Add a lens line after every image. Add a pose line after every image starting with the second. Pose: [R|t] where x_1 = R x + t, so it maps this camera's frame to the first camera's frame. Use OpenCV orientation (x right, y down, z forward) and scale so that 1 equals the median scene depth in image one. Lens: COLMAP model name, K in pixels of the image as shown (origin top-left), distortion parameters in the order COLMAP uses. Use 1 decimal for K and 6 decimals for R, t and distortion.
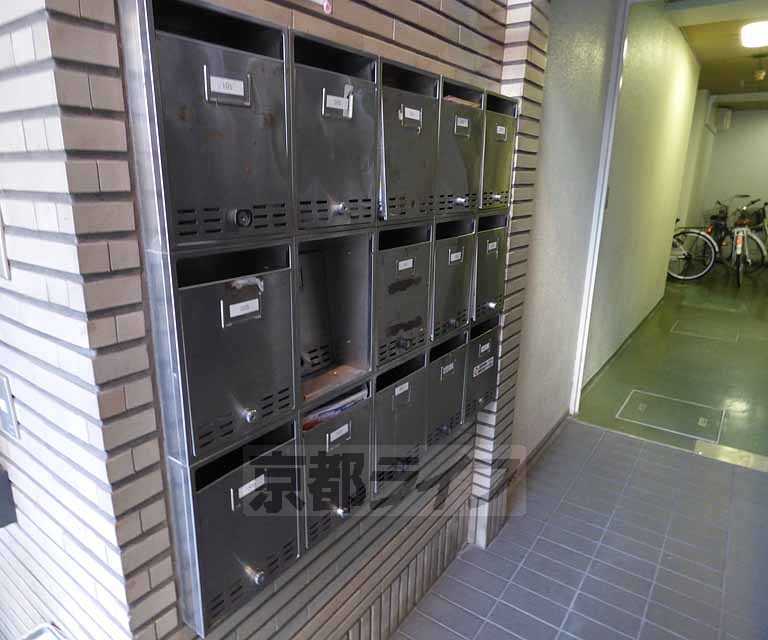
lens RADIAL K [[516.3, 0, 358.6], [0, 516.3, 318.3], [0, 0, 1]] dist [-0.006699, -0.003424]
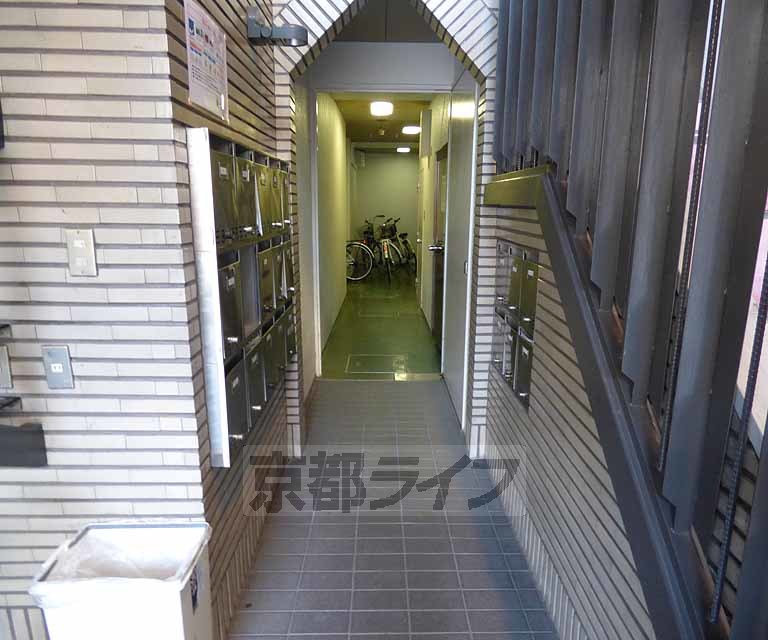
lens RADIAL K [[523.5, 0, 408.9], [0, 523.5, 320.4], [0, 0, 1]] dist [-0.002401, -0.000976]
pose [[0.766176, -0.136533, 0.627960, -0.240489], [0.160933, 0.986798, 0.018199, 0.048471], [-0.622154, 0.087116, 0.778033, -0.230973]]
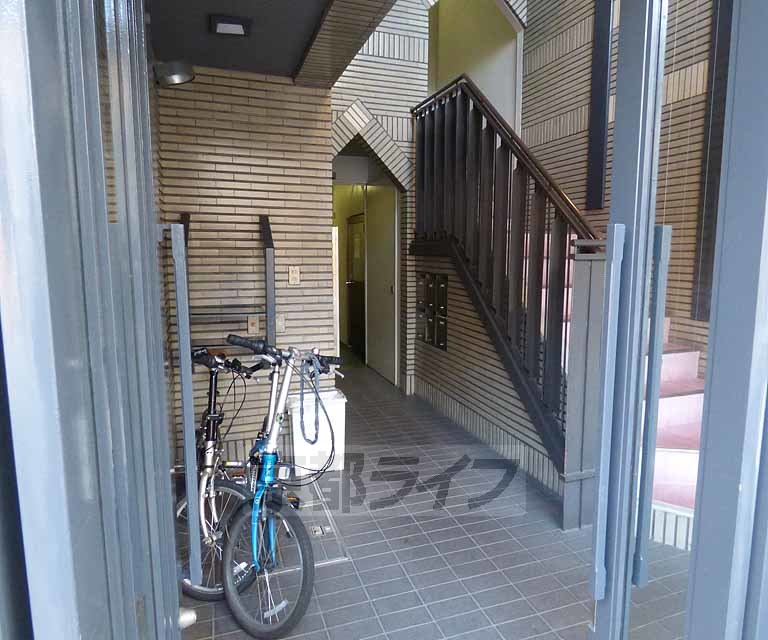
lens RADIAL K [[523.5, 0, 408.9], [0, 523.5, 320.4], [0, 0, 1]] dist [-0.002401, -0.000976]
pose [[0.529634, -0.113843, 0.840552, -0.950723], [0.221529, 0.975125, -0.007517, 0.108558], [-0.818788, 0.190188, 0.541678, -0.493471]]
